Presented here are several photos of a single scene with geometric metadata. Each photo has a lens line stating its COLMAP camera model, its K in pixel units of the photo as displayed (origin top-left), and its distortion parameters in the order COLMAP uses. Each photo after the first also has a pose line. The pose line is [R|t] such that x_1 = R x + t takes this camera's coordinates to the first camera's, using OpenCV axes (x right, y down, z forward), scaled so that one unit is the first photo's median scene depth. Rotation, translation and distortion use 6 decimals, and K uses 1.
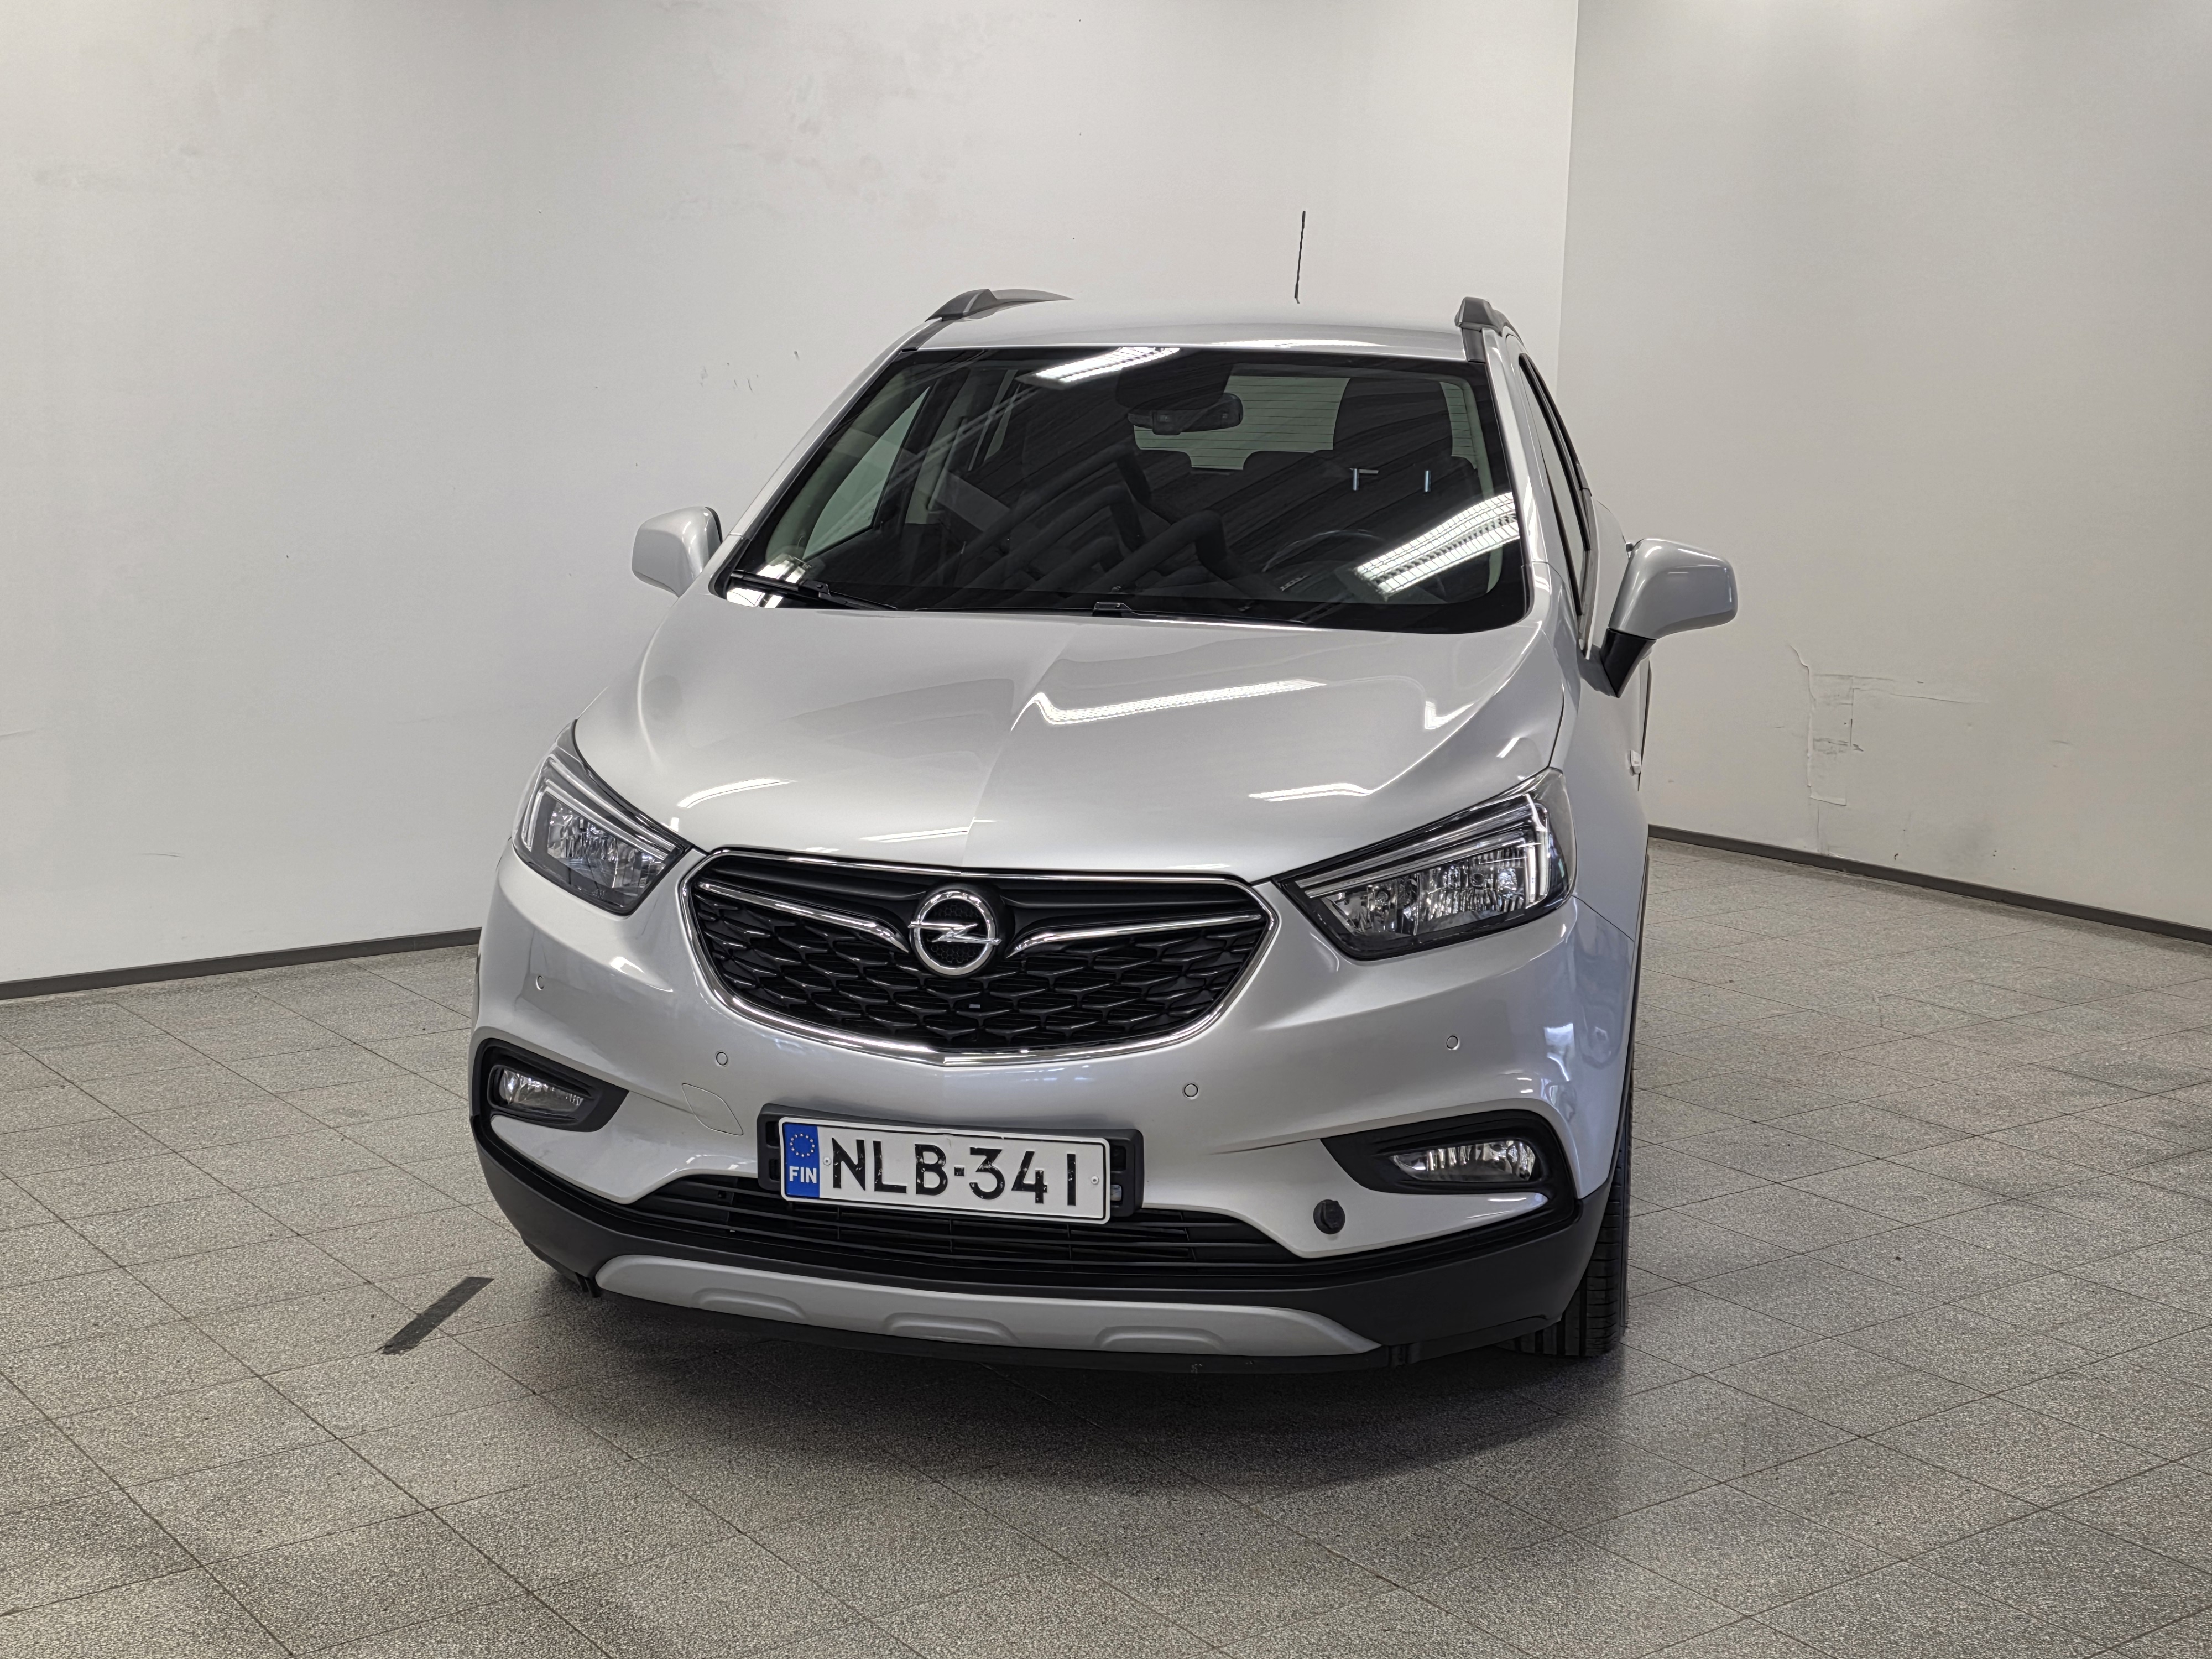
lens RADIAL K [[2773.3, 0, 1099.5], [0, 2773.3, 829.7], [0, 0, 1]] dist [0.066237, 0.000000]
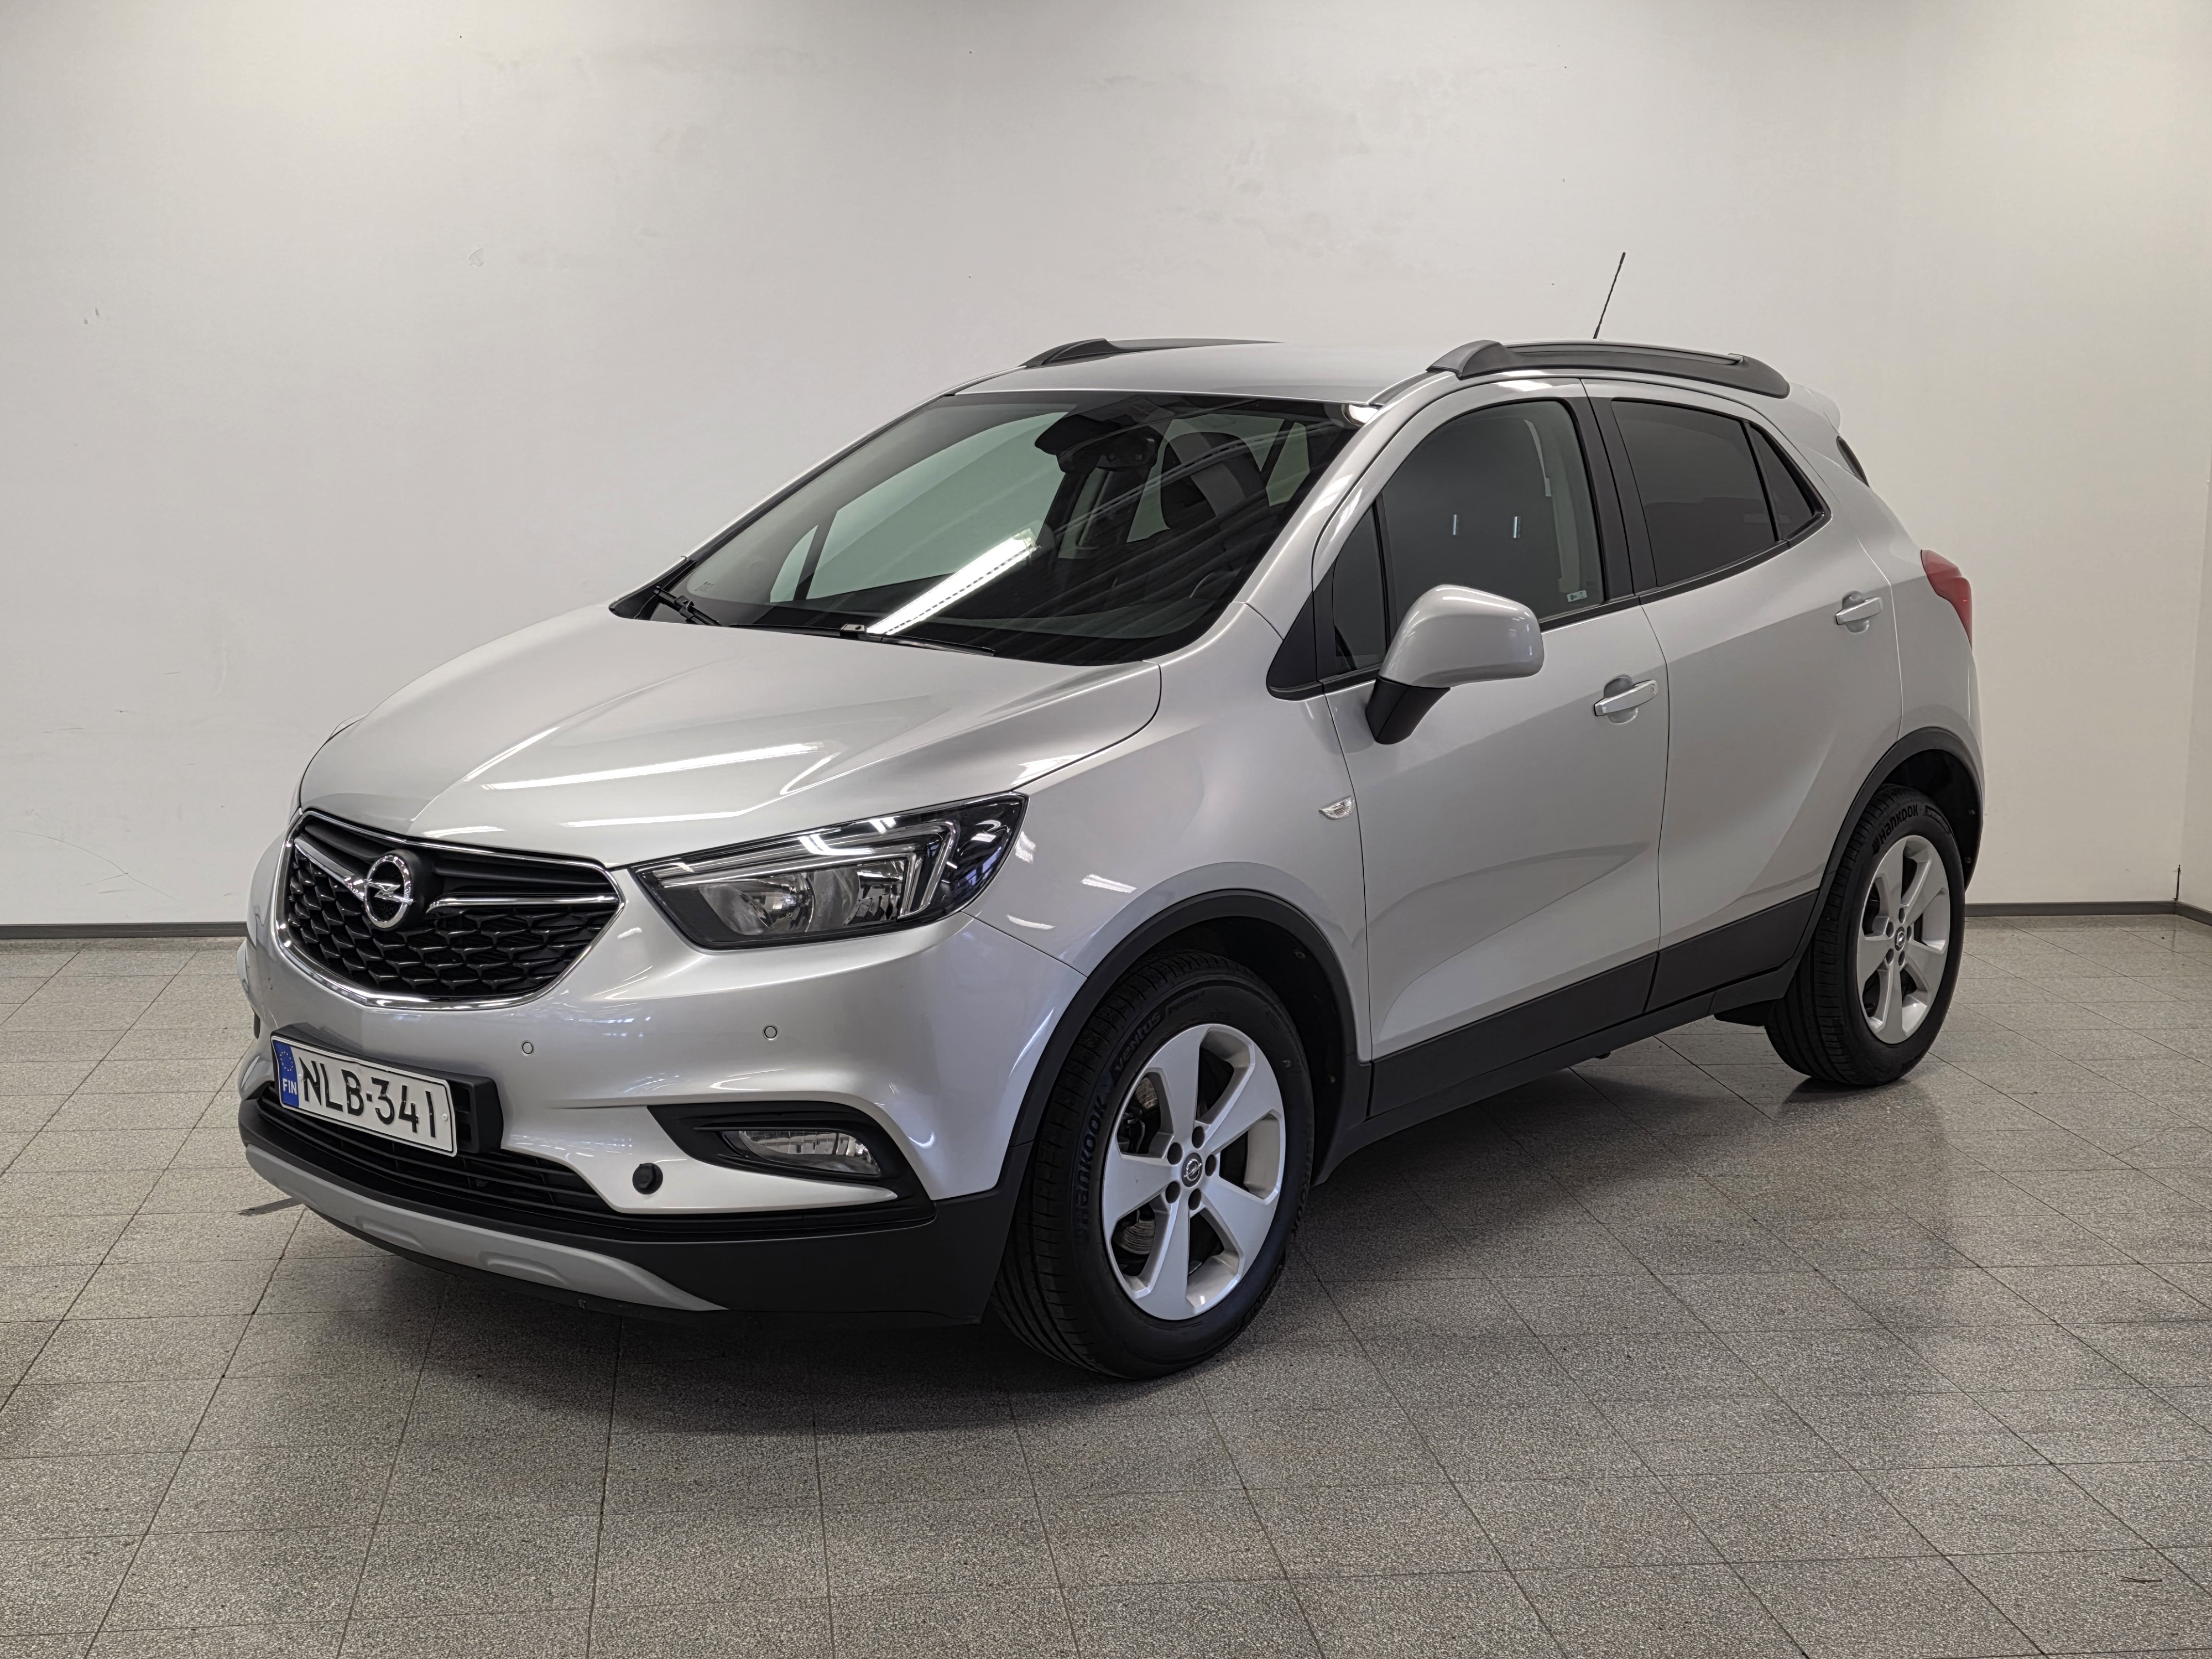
lens RADIAL K [[2773.3, 0, 1095.6], [0, 2773.3, 827.1], [0, 0, 1]] dist [0.066237, 0.000000]
pose [[0.883858, 0.069083, -0.462625, 0.741644], [-0.078445, 0.996918, -0.001004, -0.011529], [0.461130, 0.037178, 0.886553, 0.105127]]
